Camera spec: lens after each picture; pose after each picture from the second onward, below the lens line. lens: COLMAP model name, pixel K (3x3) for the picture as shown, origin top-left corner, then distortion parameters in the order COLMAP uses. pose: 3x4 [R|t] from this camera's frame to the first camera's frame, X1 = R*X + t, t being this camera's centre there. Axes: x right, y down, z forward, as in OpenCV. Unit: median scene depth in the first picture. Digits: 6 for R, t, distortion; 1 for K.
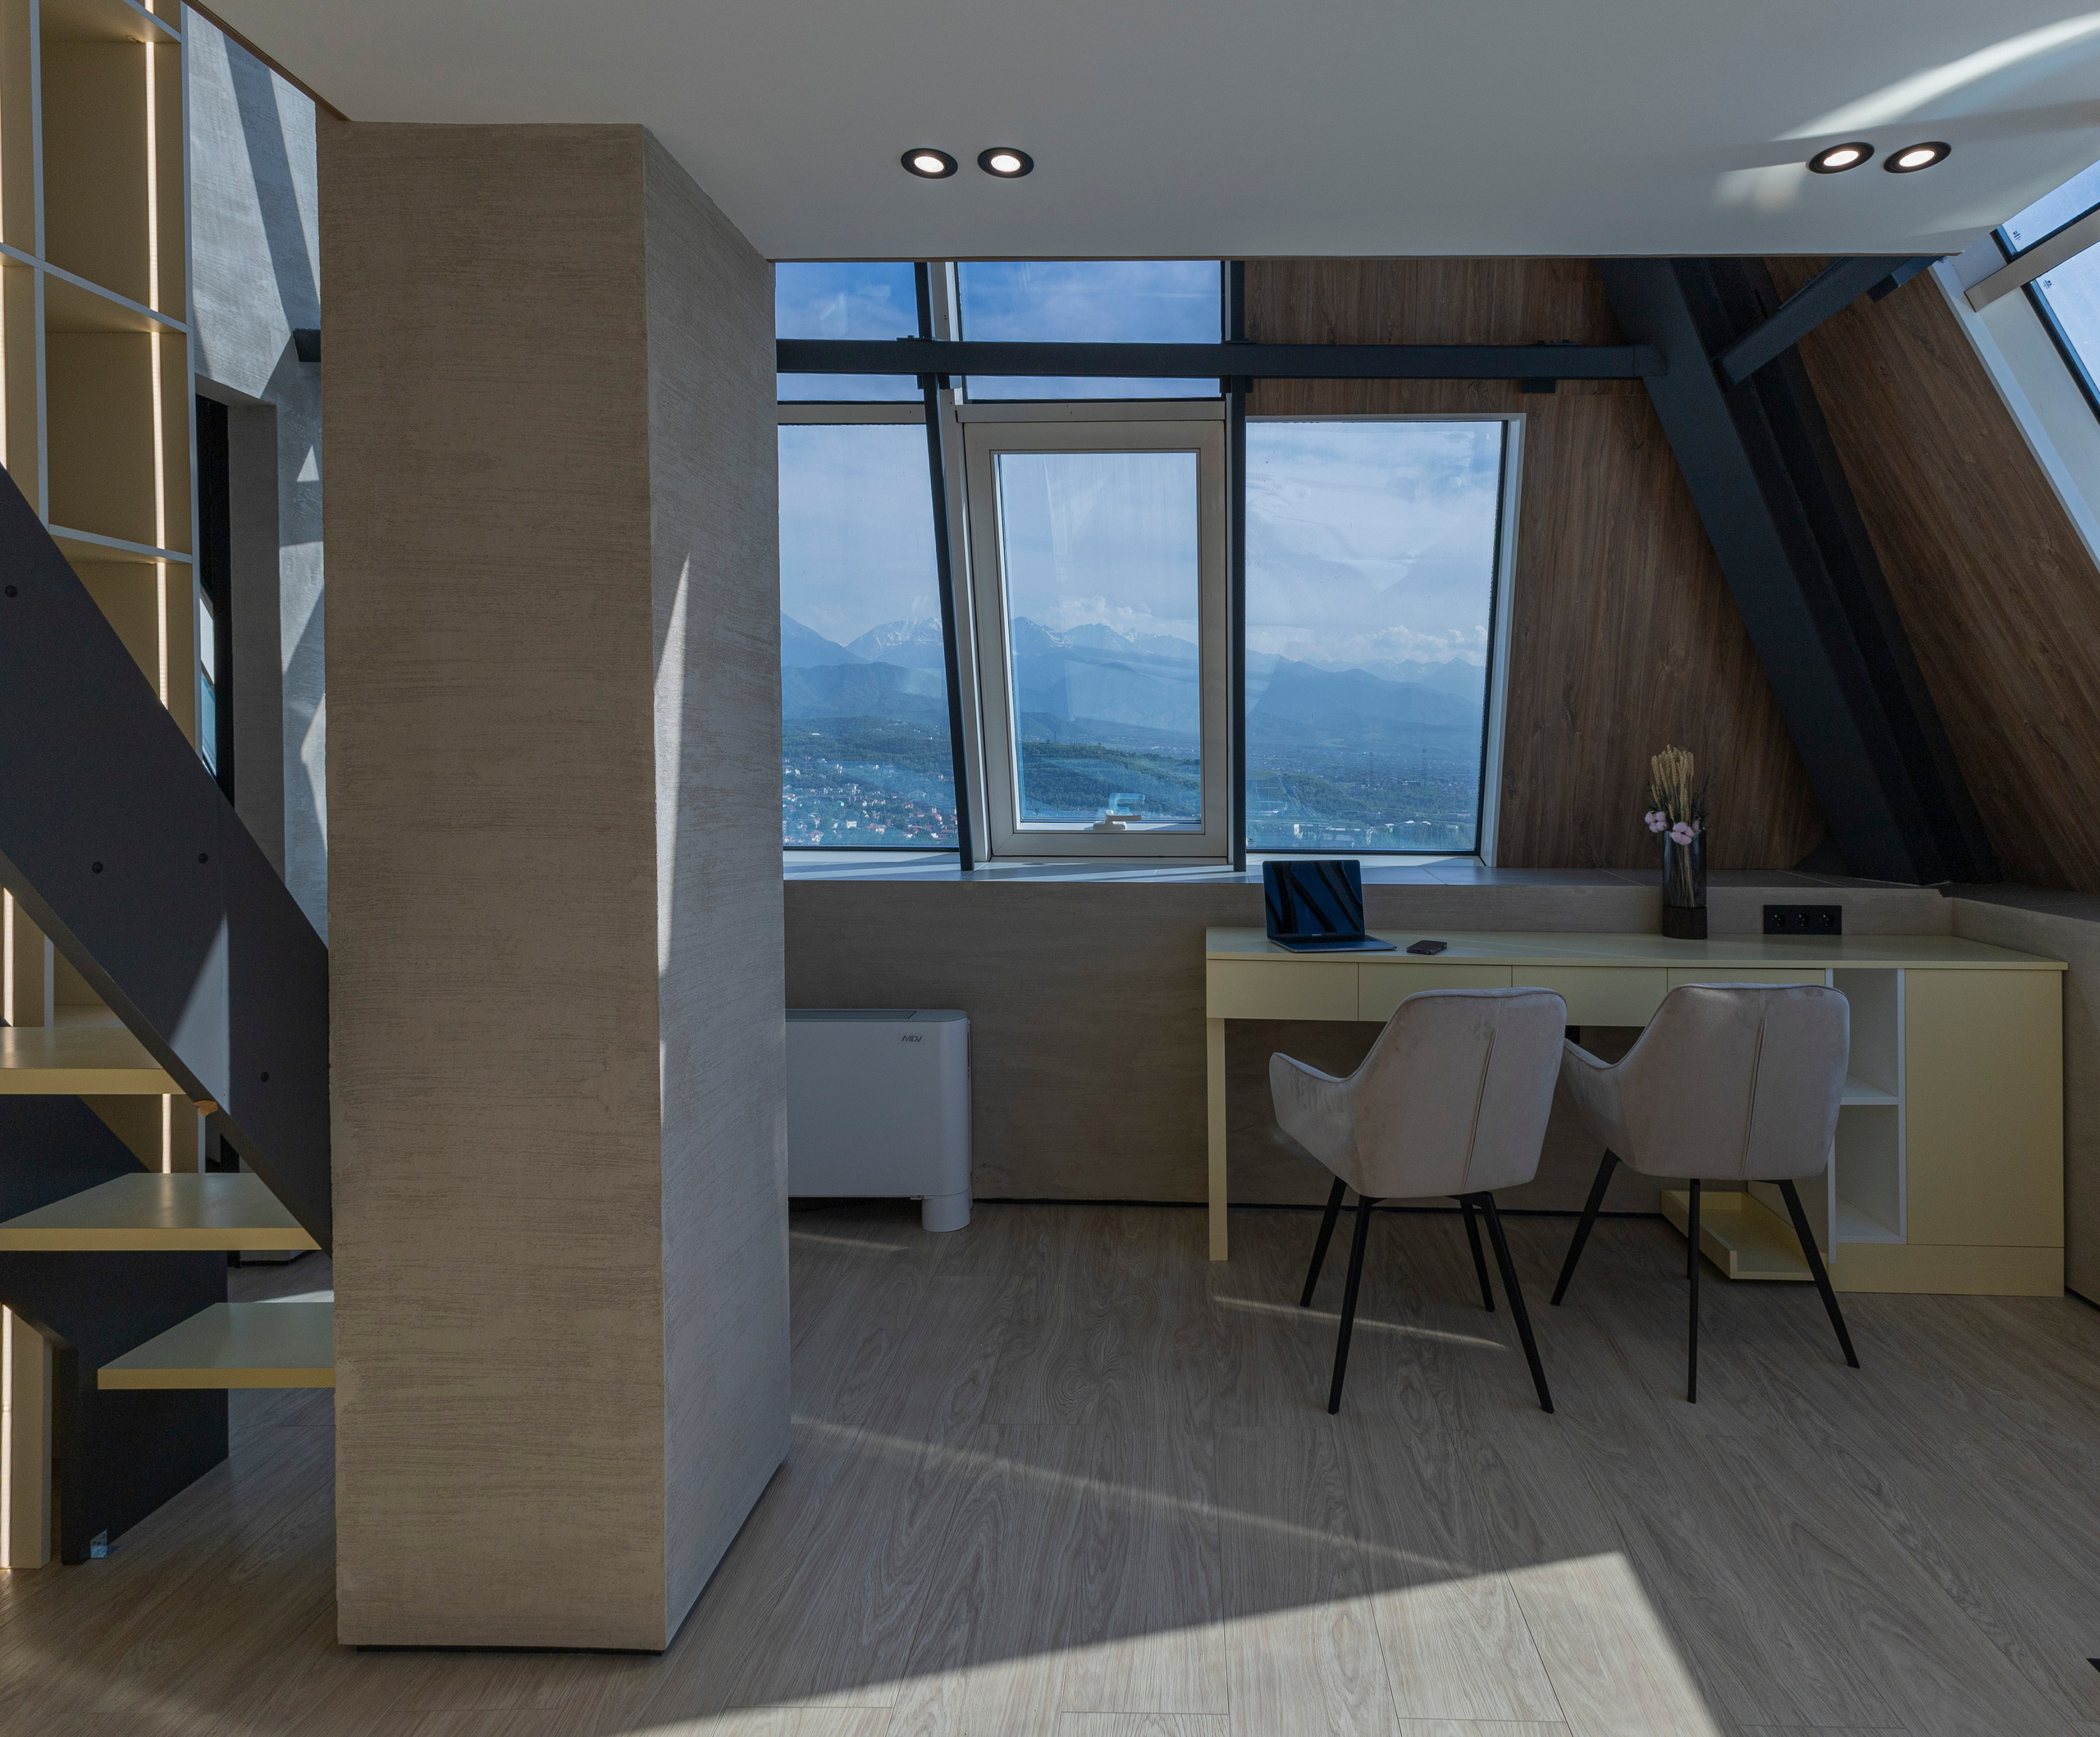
lens RADIAL K [[1232.2, 0, 1186.0], [0, 1232.2, 760.5], [0, 0, 1]] dist [0.008813, -0.001122]
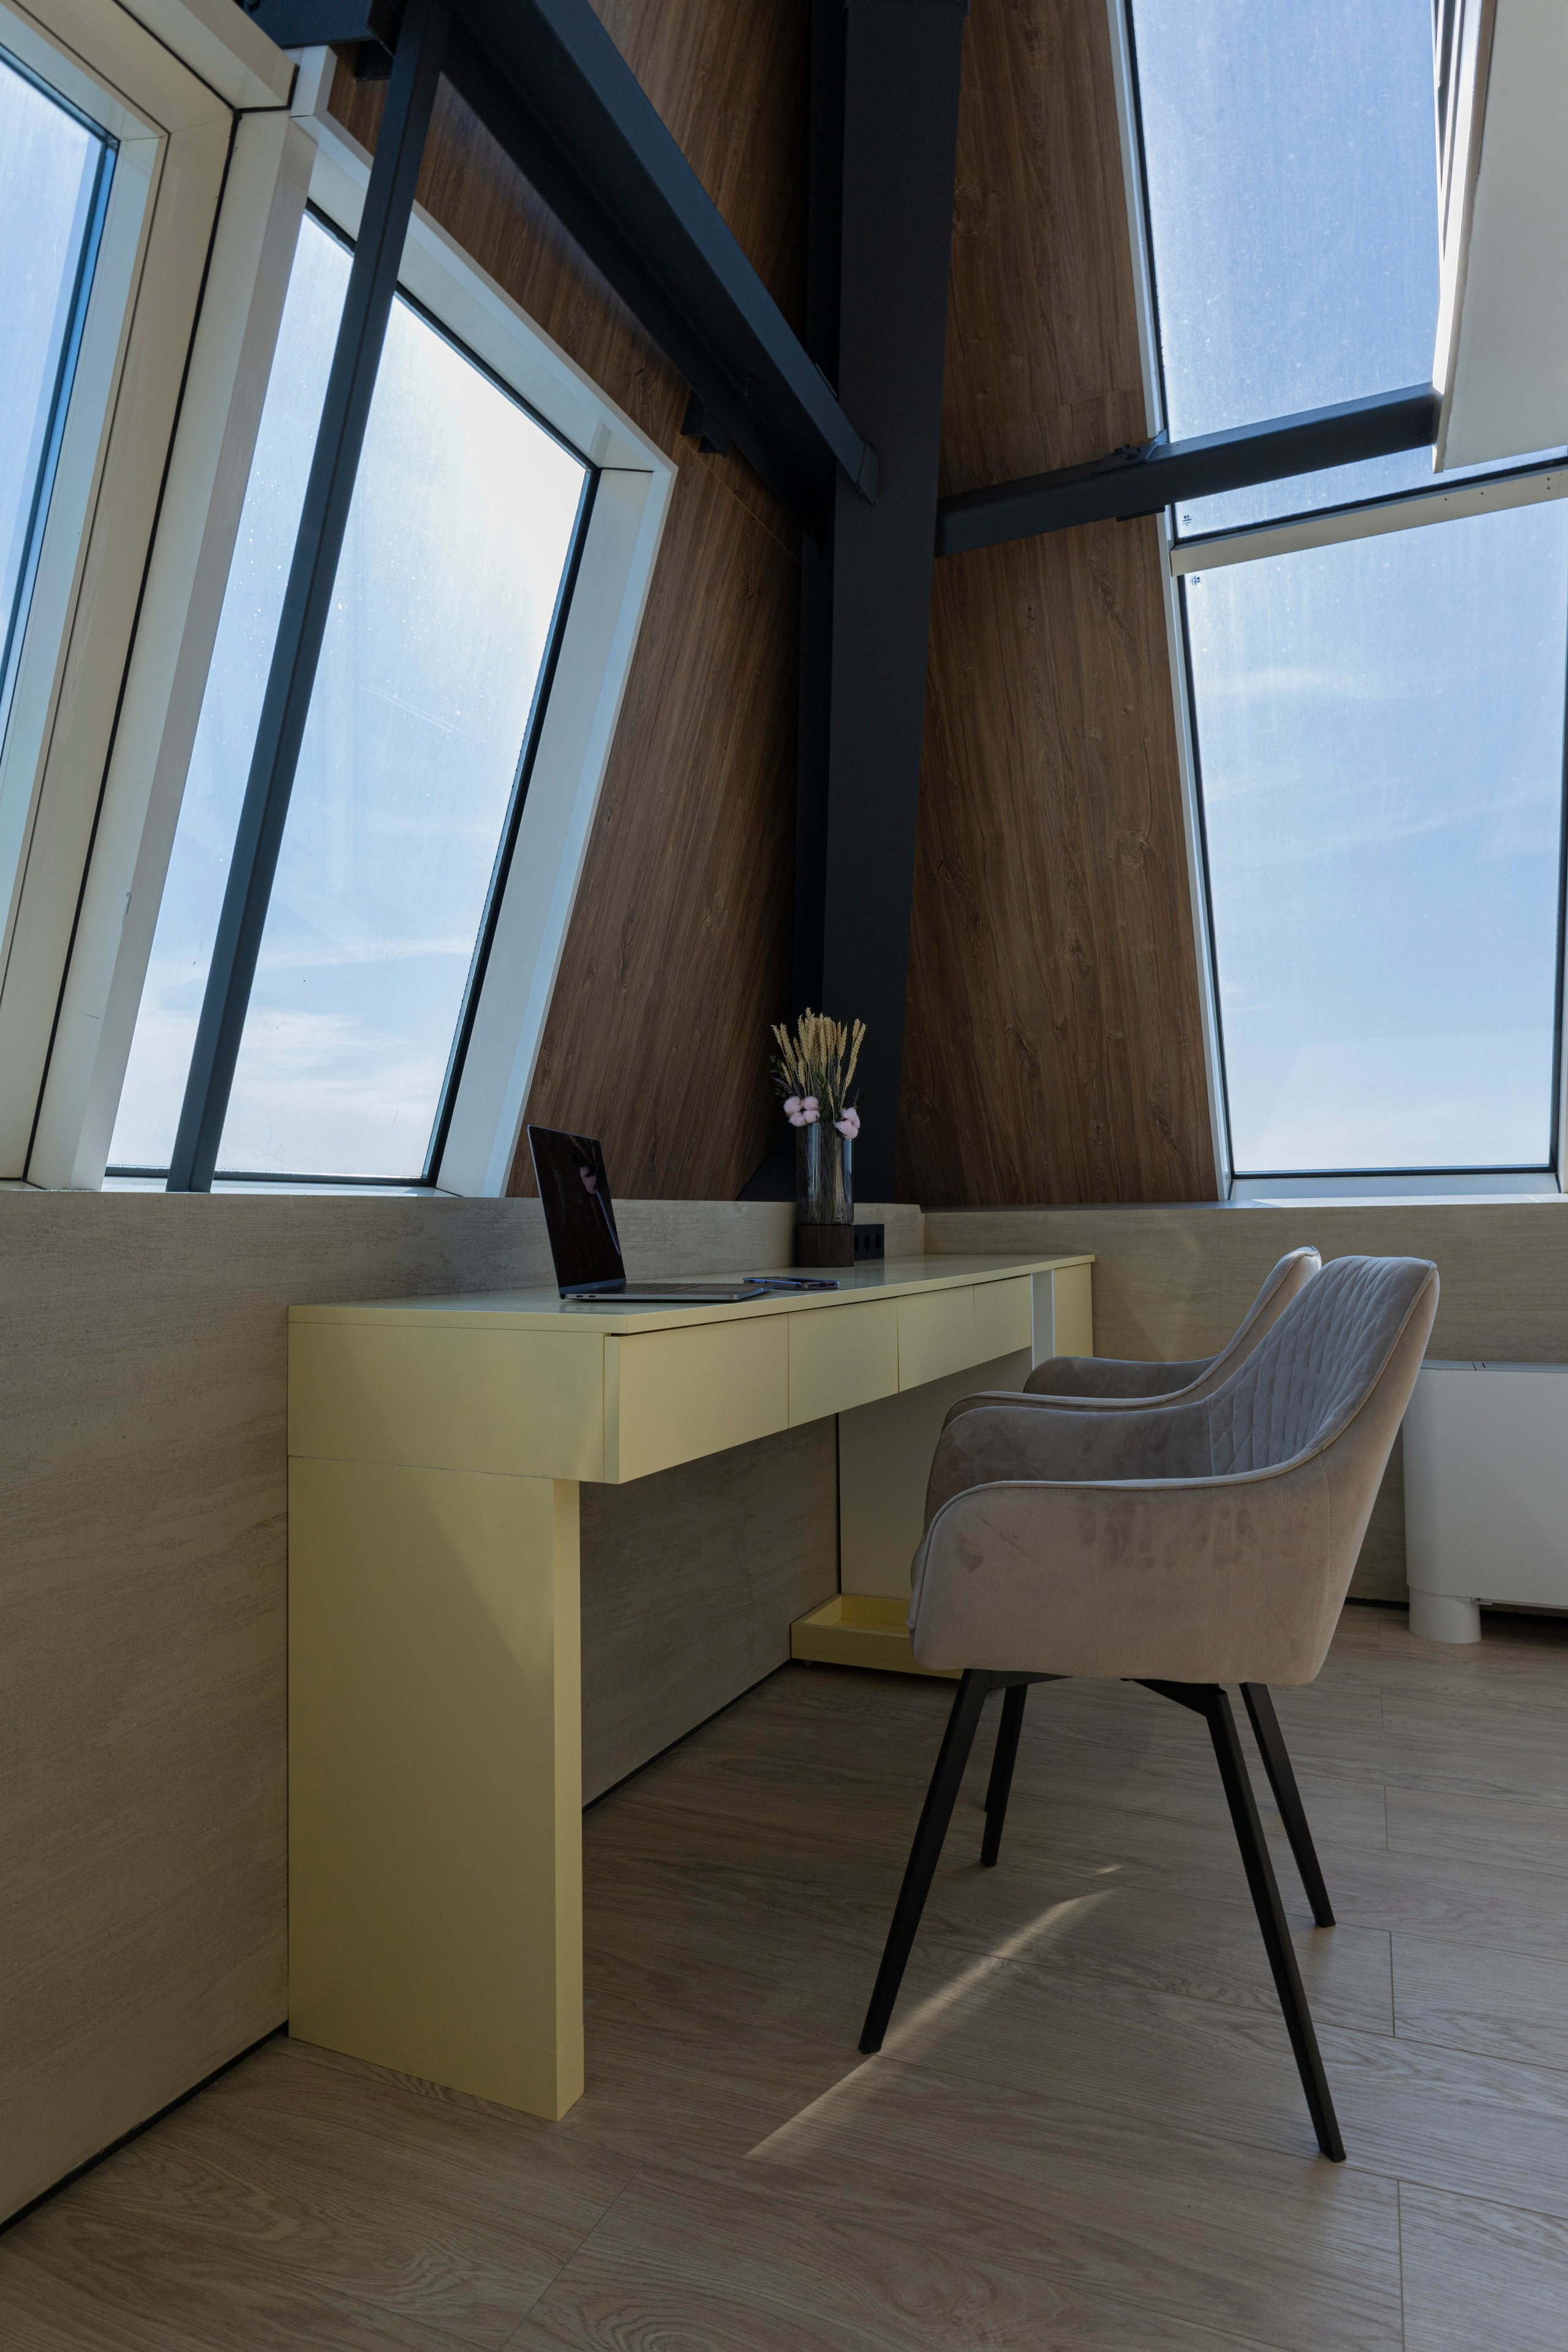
lens RADIAL K [[1279.8, 0, 696.3], [0, 1279.8, 1188.0], [0, 0, 1]] dist [-0.000298, -0.001164]
pose [[0.370075, 0.030551, 0.928499, -0.453441], [0.015052, 0.999131, -0.038875, 0.164588], [-0.928880, 0.028362, 0.369293, 1.041604]]
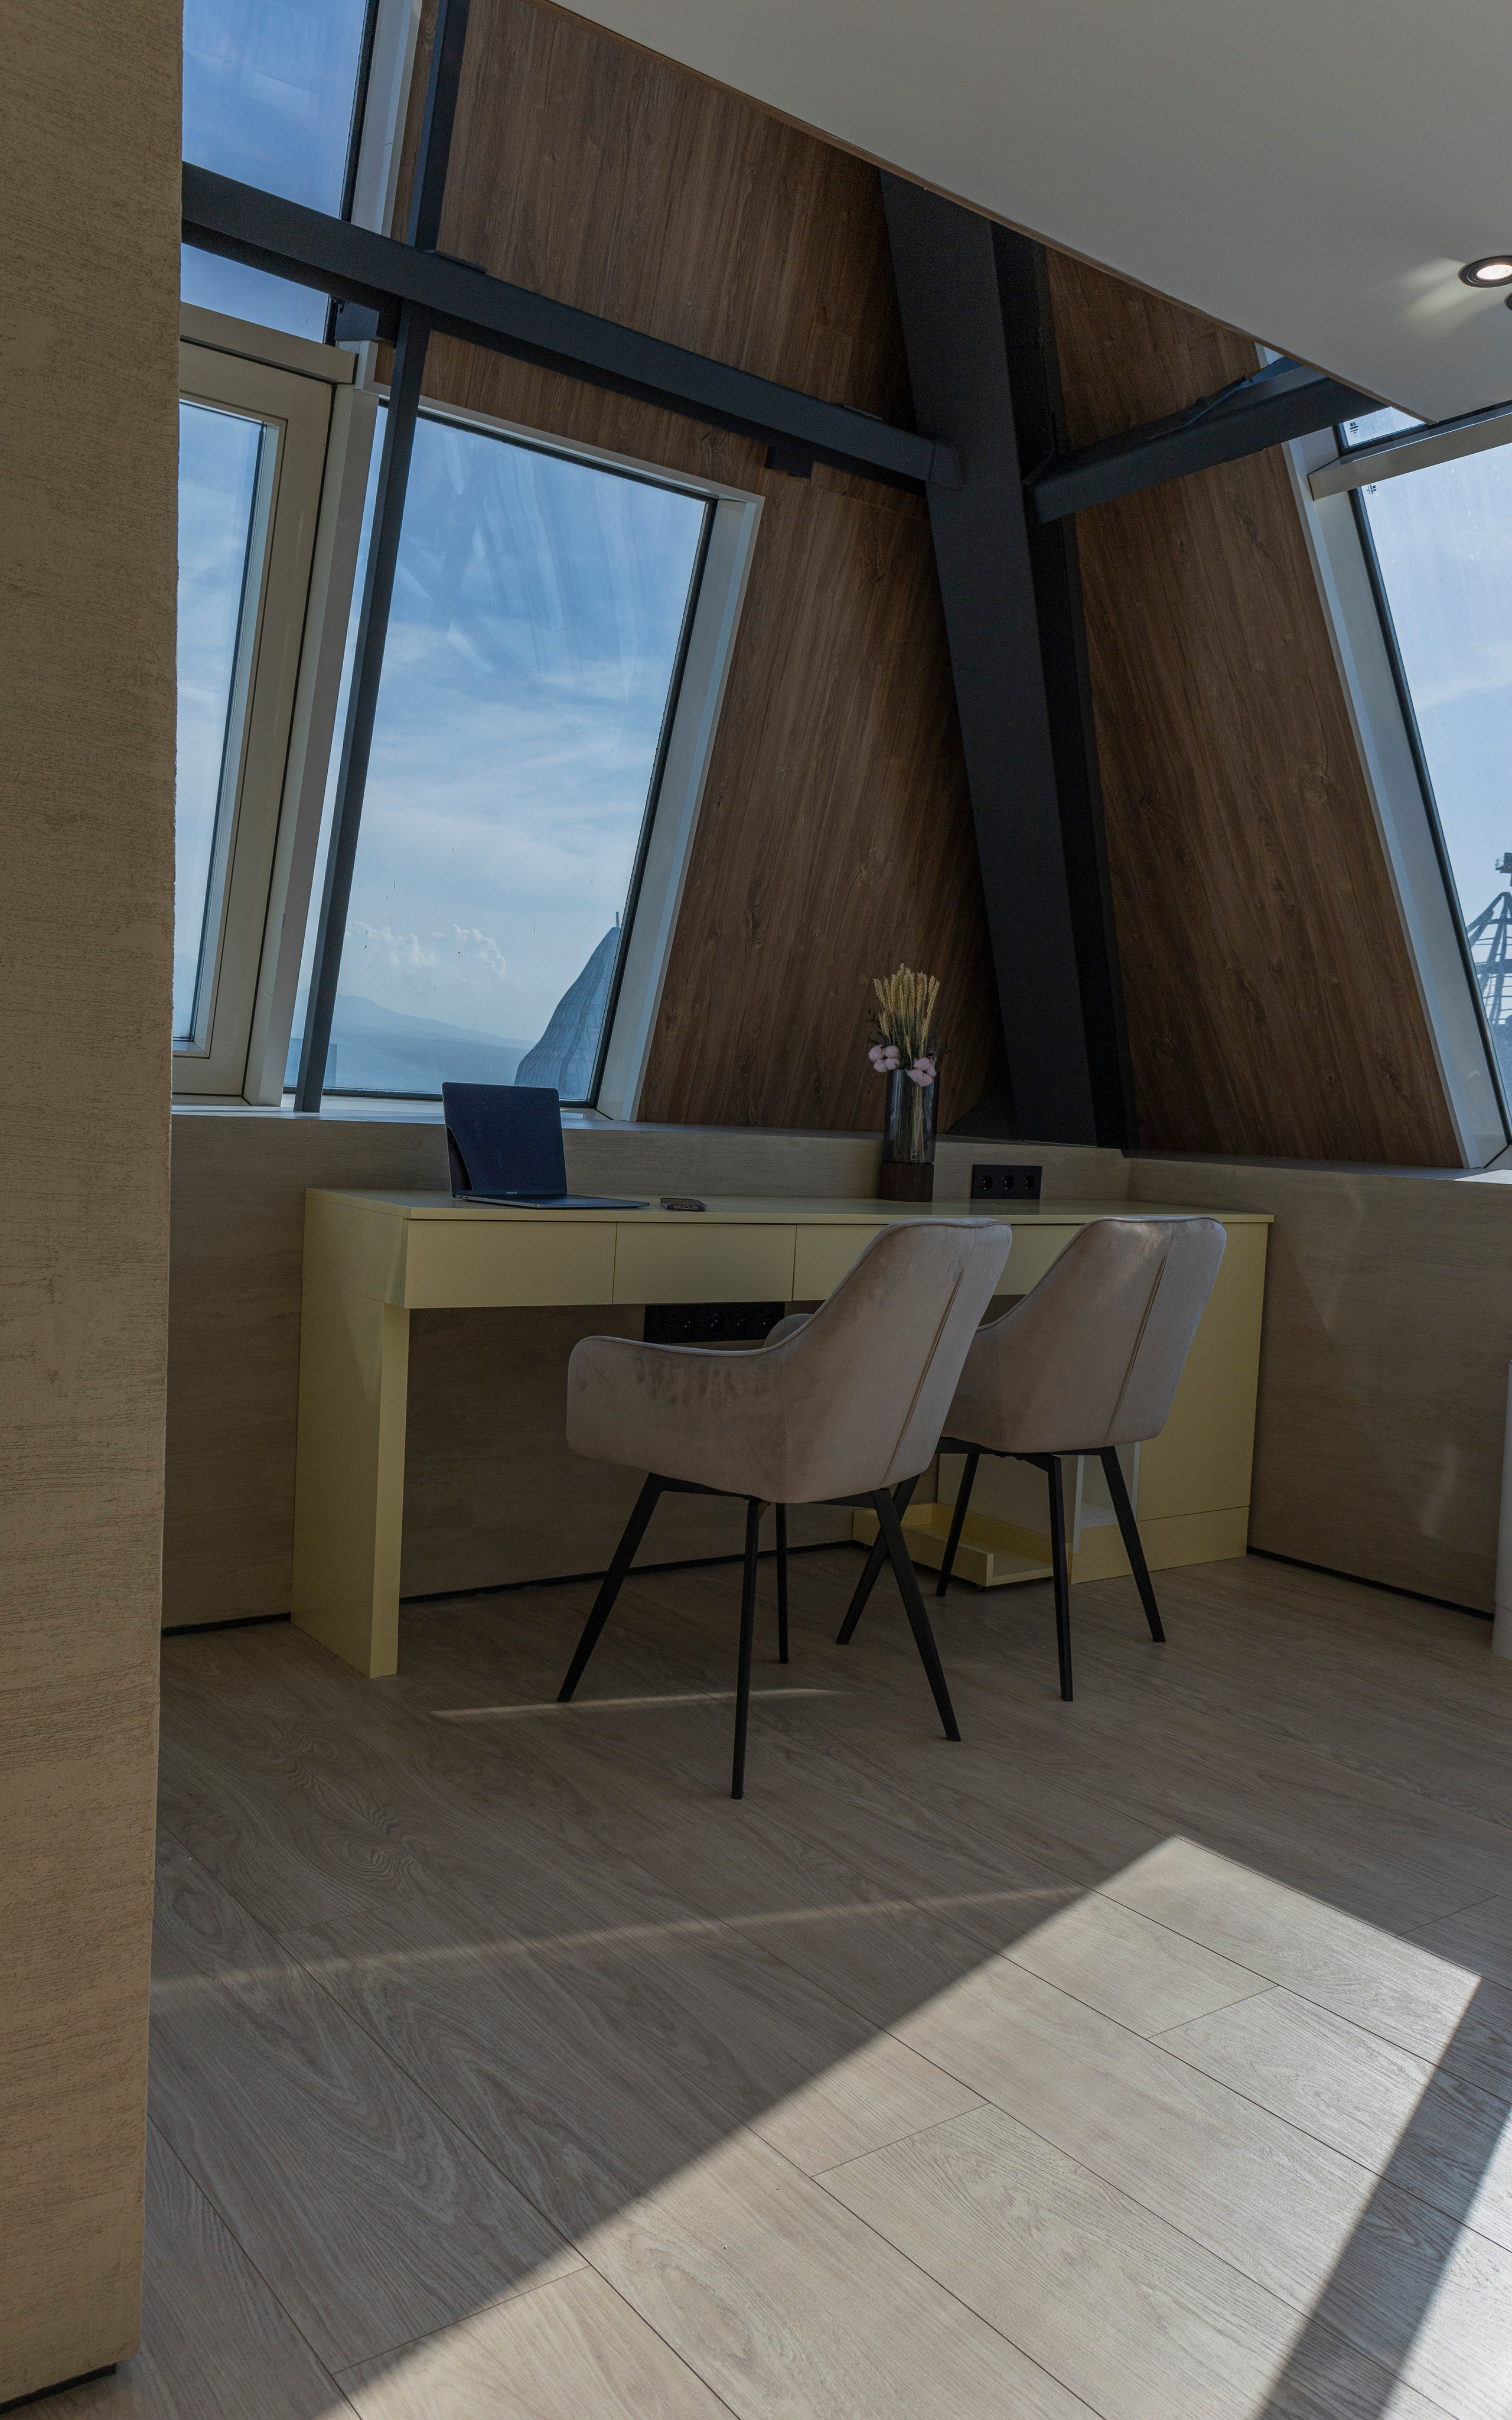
lens RADIAL K [[1760.4, 0, 756.0], [0, 1760.4, 1210.0], [0, 0, 1]] dist [0.063769, -0.086352]
pose [[0.780665, 0.008158, 0.624896, -0.537677], [-0.052505, 0.997236, 0.052575, 0.122903], [-0.622740, -0.073854, 0.778936, 0.197005]]
